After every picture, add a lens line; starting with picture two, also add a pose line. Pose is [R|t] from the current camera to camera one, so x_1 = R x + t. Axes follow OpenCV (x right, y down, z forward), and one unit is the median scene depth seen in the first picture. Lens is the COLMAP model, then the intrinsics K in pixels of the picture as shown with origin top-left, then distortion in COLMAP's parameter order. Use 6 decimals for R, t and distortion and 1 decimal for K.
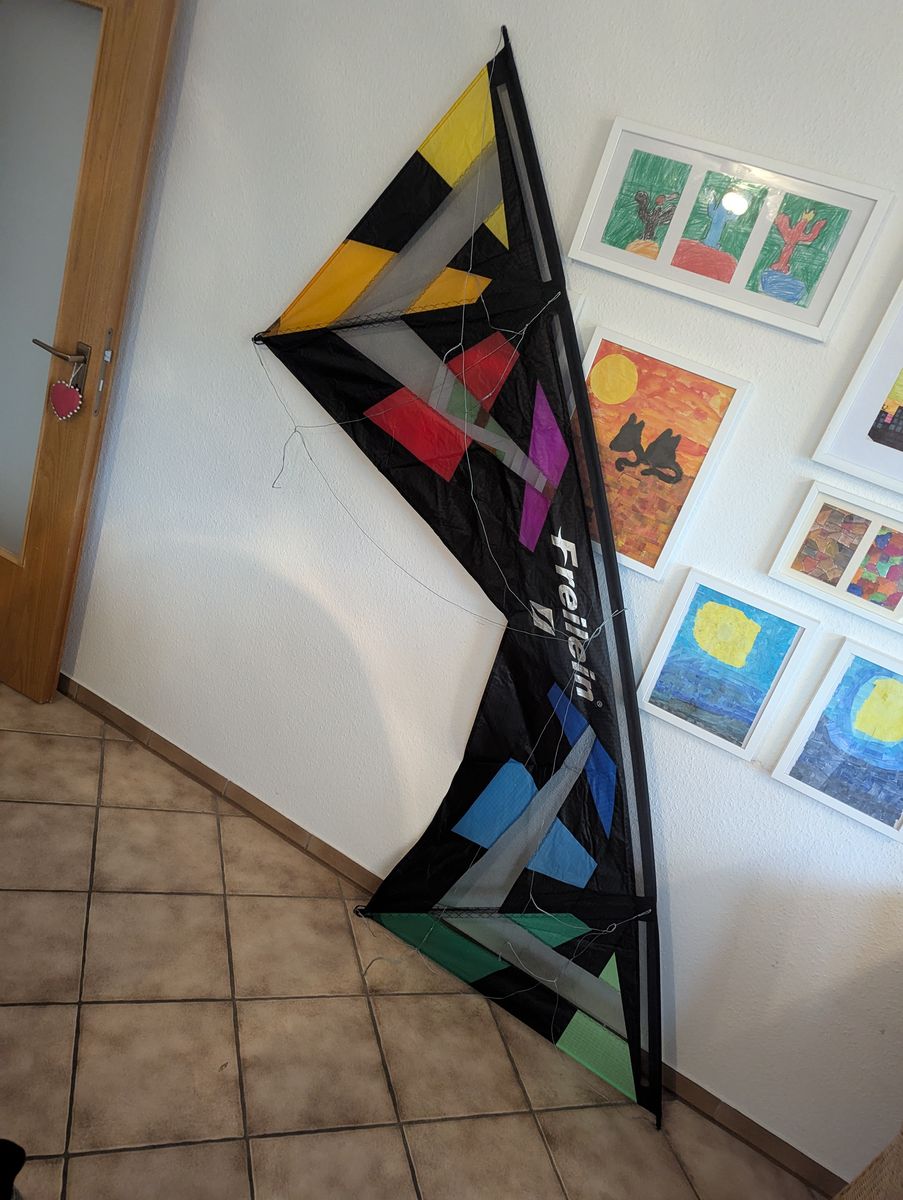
lens RADIAL K [[847.8, 0, 458.8], [0, 847.8, 605.5], [0, 0, 1]] dist [0.043830, -0.024456]
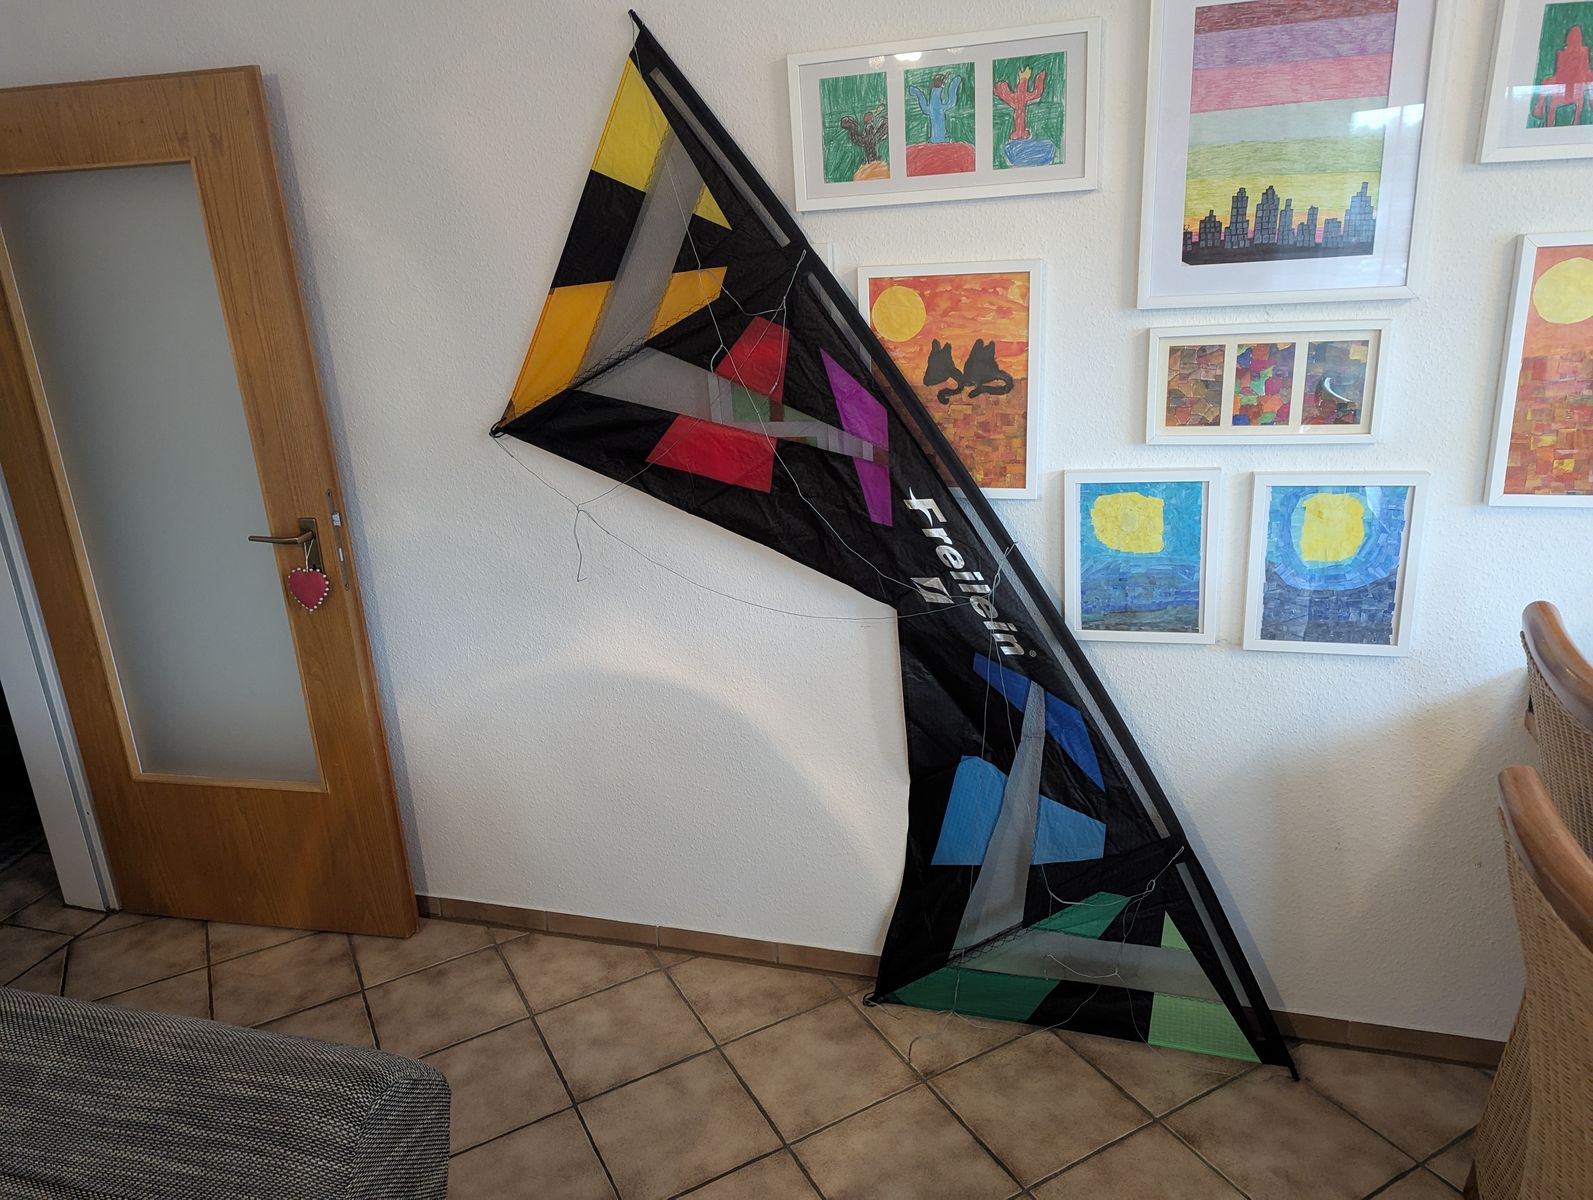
lens RADIAL K [[1151.9, 0, 782.4], [0, 1151.9, 593.3], [0, 0, 1]] dist [0.050581, -0.034035]
pose [[0.913276, -0.405745, 0.036030, -0.085024], [0.406836, 0.912972, -0.031087, -0.008782], [-0.020281, 0.043049, 0.998867, -0.182015]]
